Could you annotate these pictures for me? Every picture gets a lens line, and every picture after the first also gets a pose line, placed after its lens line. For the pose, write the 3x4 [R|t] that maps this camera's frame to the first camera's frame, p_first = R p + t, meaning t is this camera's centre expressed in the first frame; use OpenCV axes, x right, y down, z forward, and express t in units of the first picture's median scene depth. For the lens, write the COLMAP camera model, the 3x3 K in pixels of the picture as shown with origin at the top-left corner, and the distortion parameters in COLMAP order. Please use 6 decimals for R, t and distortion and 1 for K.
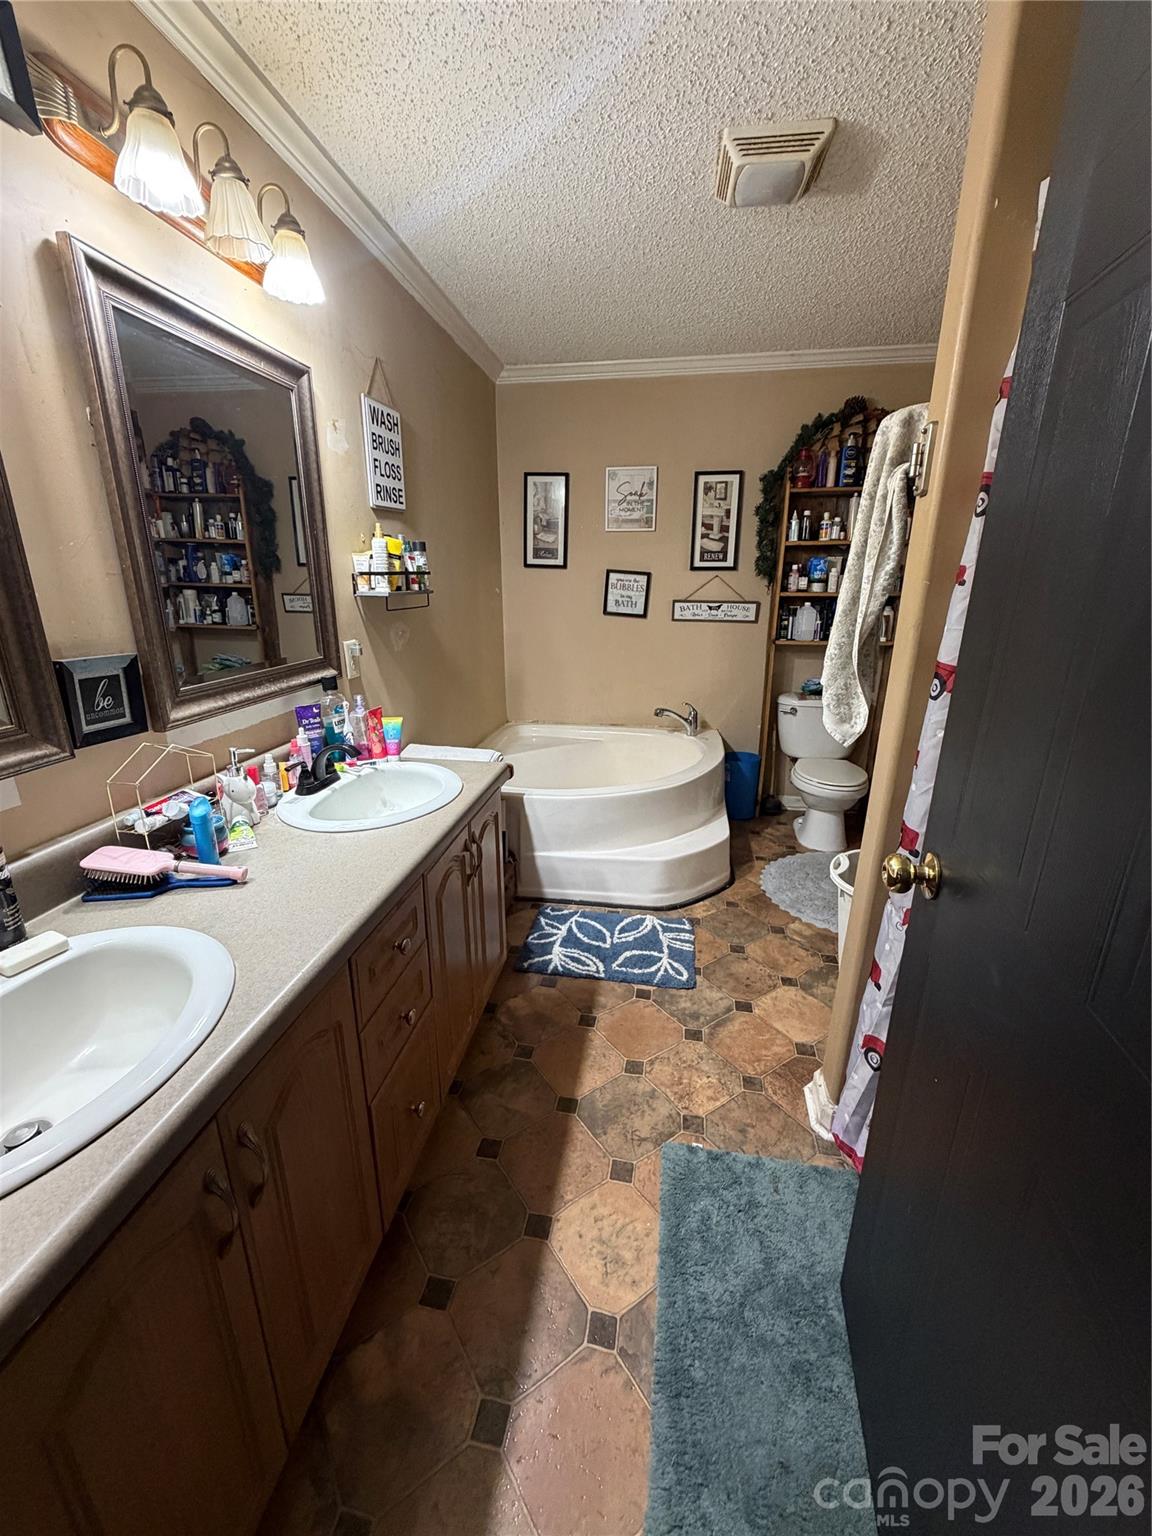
lens RADIAL K [[612.1, 0, 578.1], [0, 612.1, 763.8], [0, 0, 1]] dist [0.002381, -0.000736]
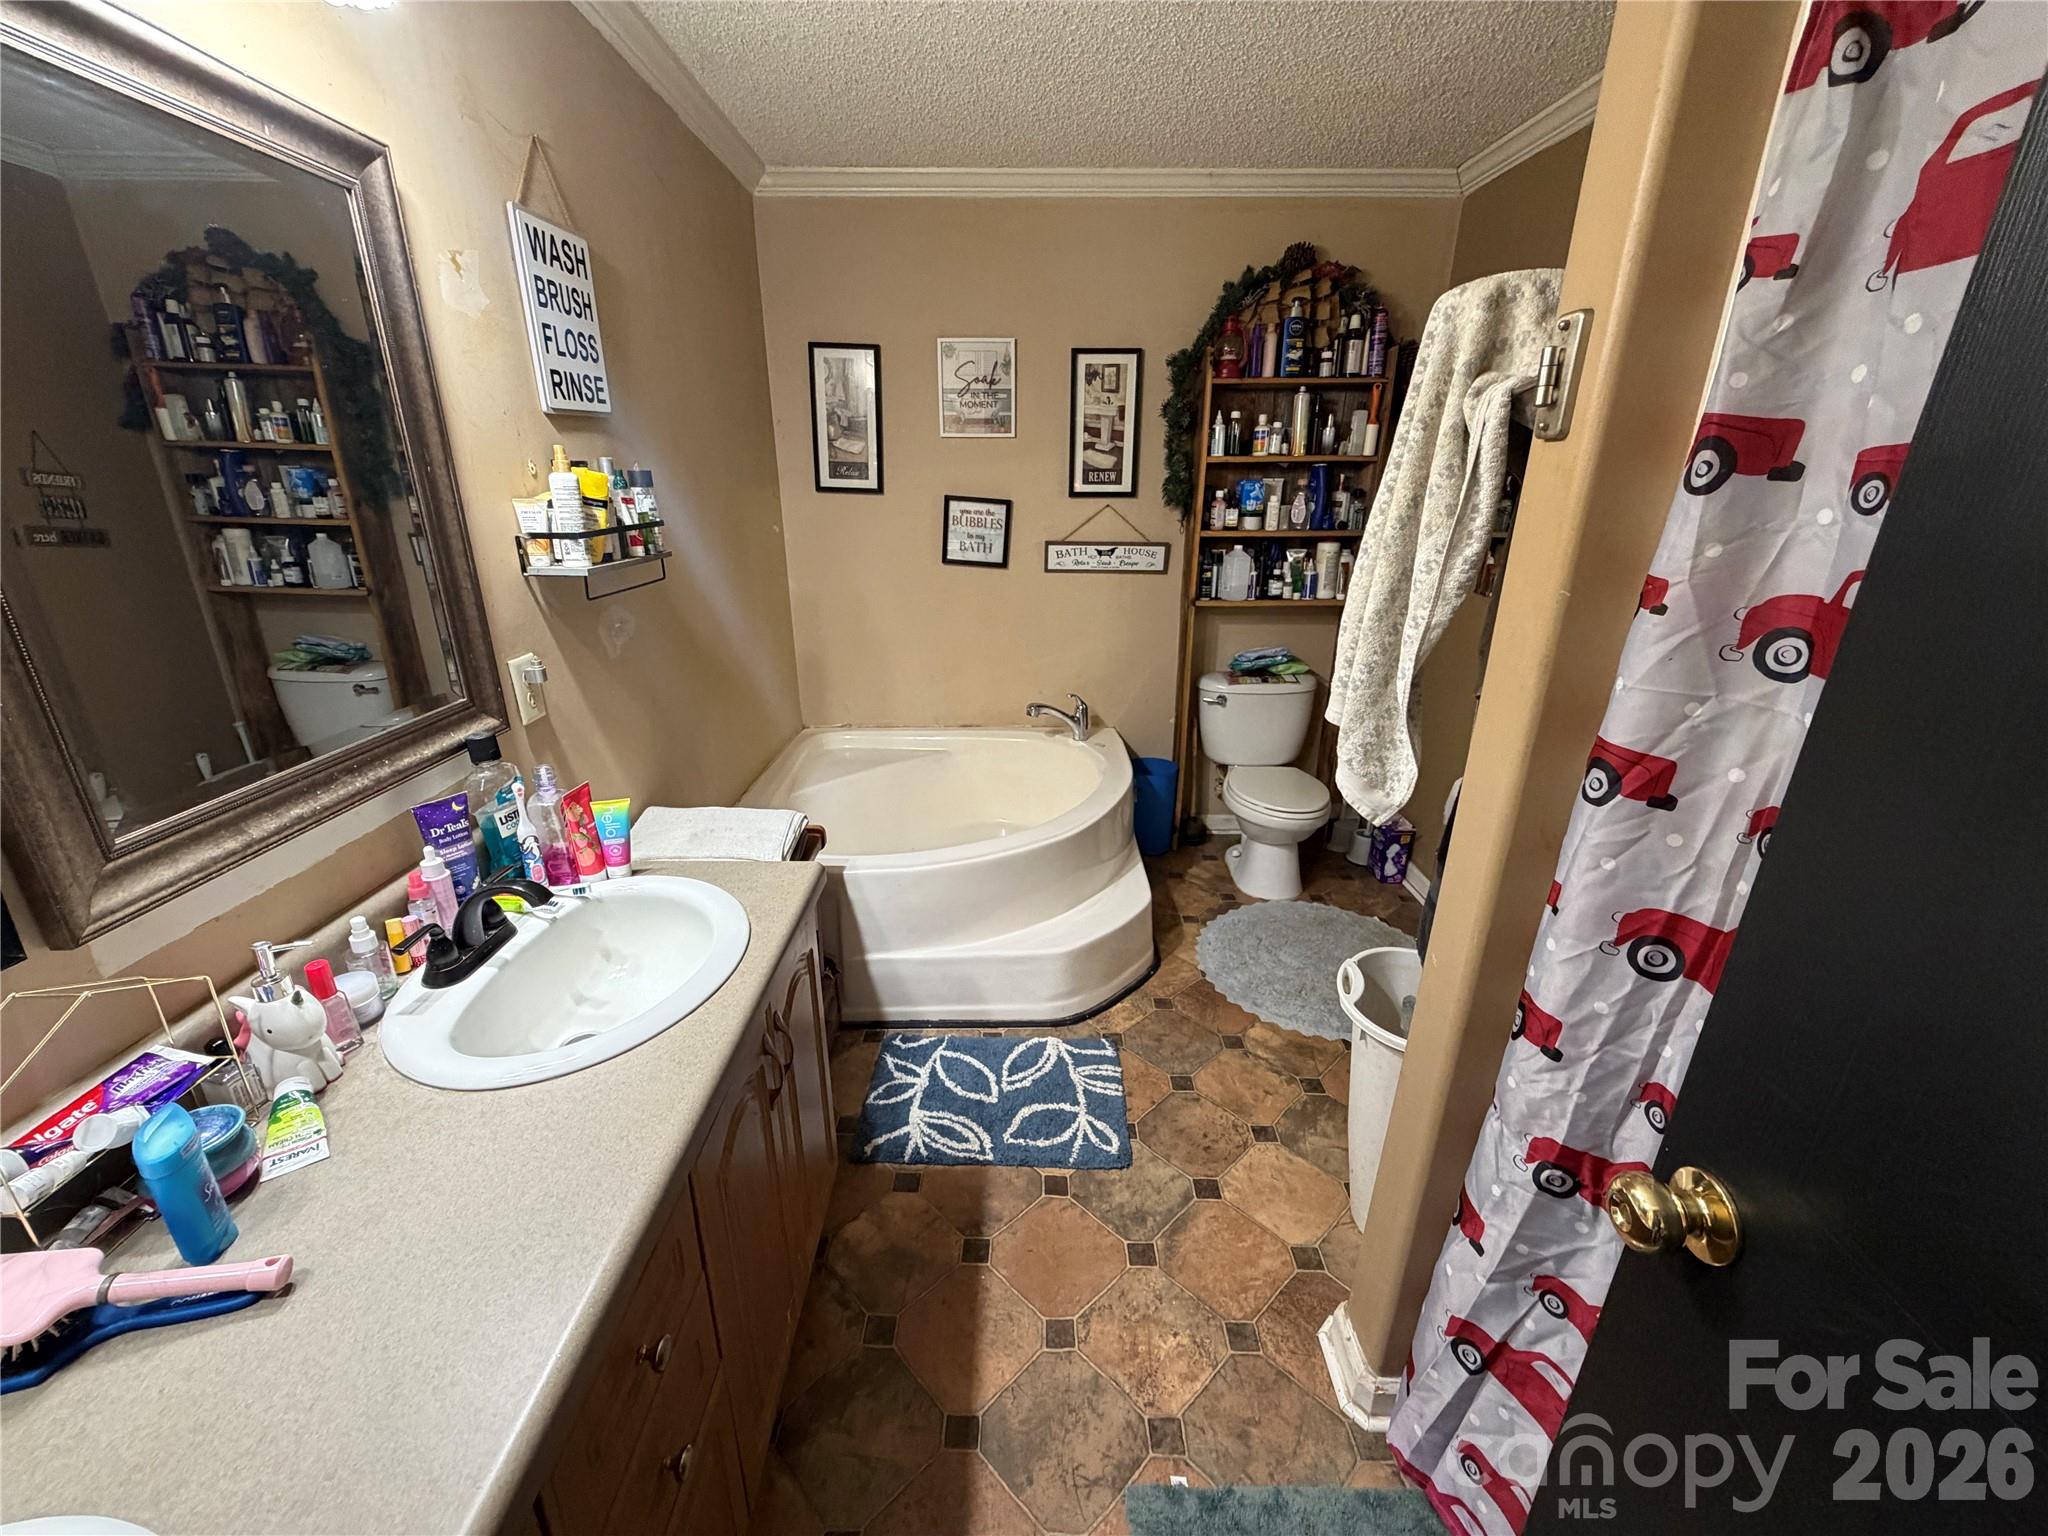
lens RADIAL K [[816.2, 0, 1022.8], [0, 816.2, 772.7], [0, 0, 1]] dist [0.002381, -0.000736]
pose [[0.986687, -0.054713, 0.153152, -0.034152], [0.046559, 0.997326, 0.056333, -0.101101], [-0.155824, -0.048452, 0.986596, 0.160193]]
